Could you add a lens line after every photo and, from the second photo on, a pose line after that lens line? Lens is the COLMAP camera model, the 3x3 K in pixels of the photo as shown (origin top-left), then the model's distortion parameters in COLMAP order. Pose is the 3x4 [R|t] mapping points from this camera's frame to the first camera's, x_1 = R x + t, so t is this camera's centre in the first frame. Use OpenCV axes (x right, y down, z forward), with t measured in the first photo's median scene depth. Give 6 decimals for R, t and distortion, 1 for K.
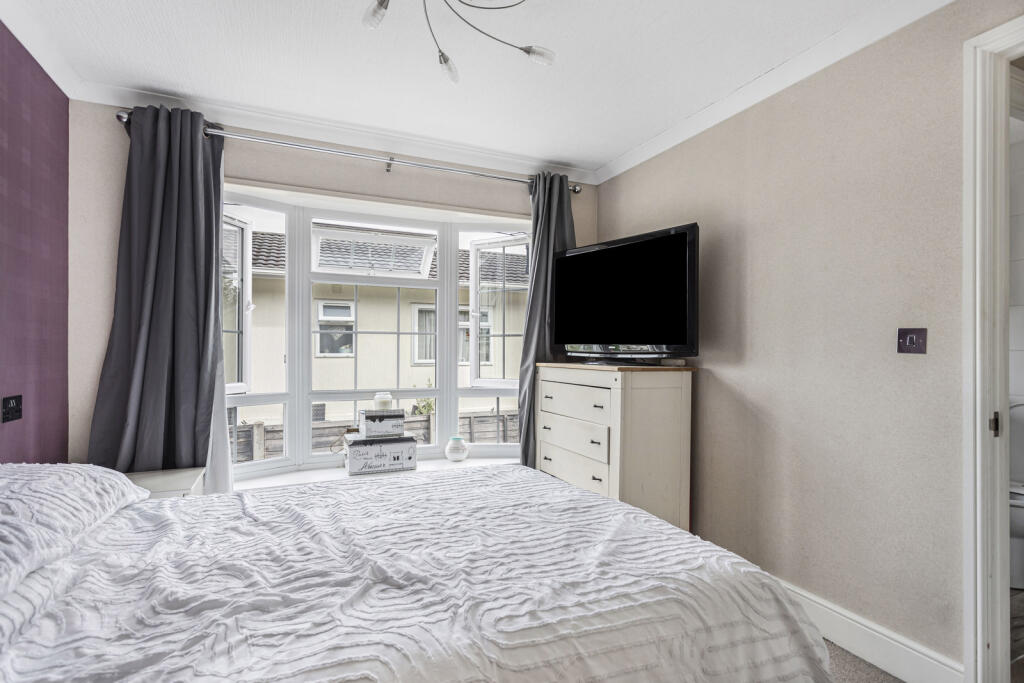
lens RADIAL K [[504.8, 0, 528.5], [0, 504.8, 344.7], [0, 0, 1]] dist [0.003330, 0.000367]
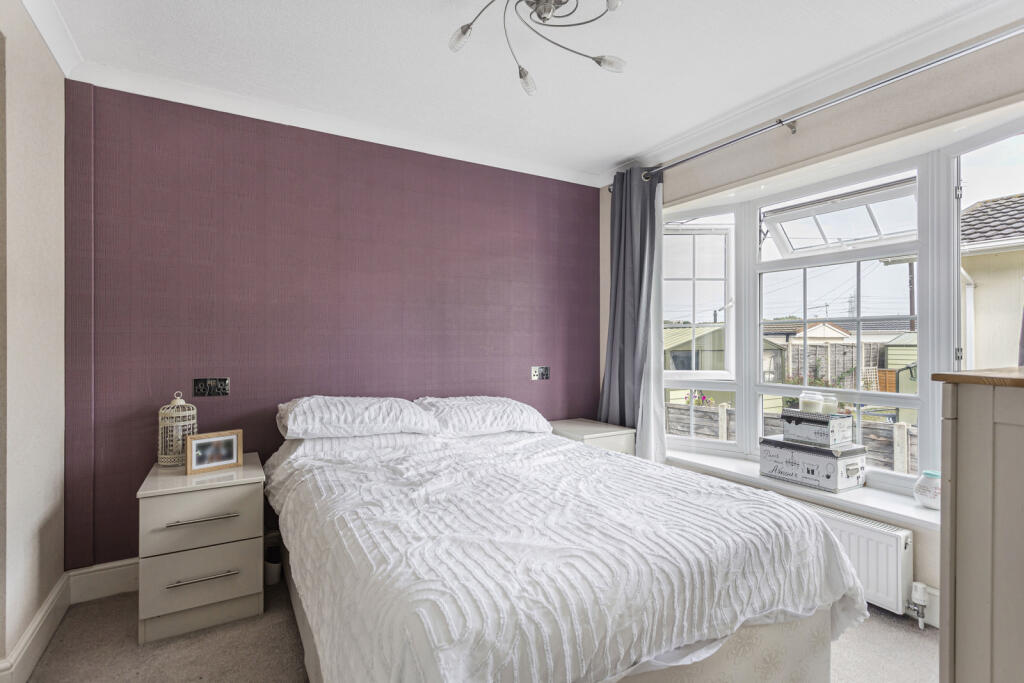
lens RADIAL K [[504.8, 0, 528.5], [0, 504.8, 344.7], [0, 0, 1]] dist [0.003330, 0.000367]
pose [[0.109516, 0.000093, -0.993985, 0.768629], [0.013454, 0.999908, 0.001576, 0.012228], [0.993894, -0.013546, 0.109504, 0.669457]]
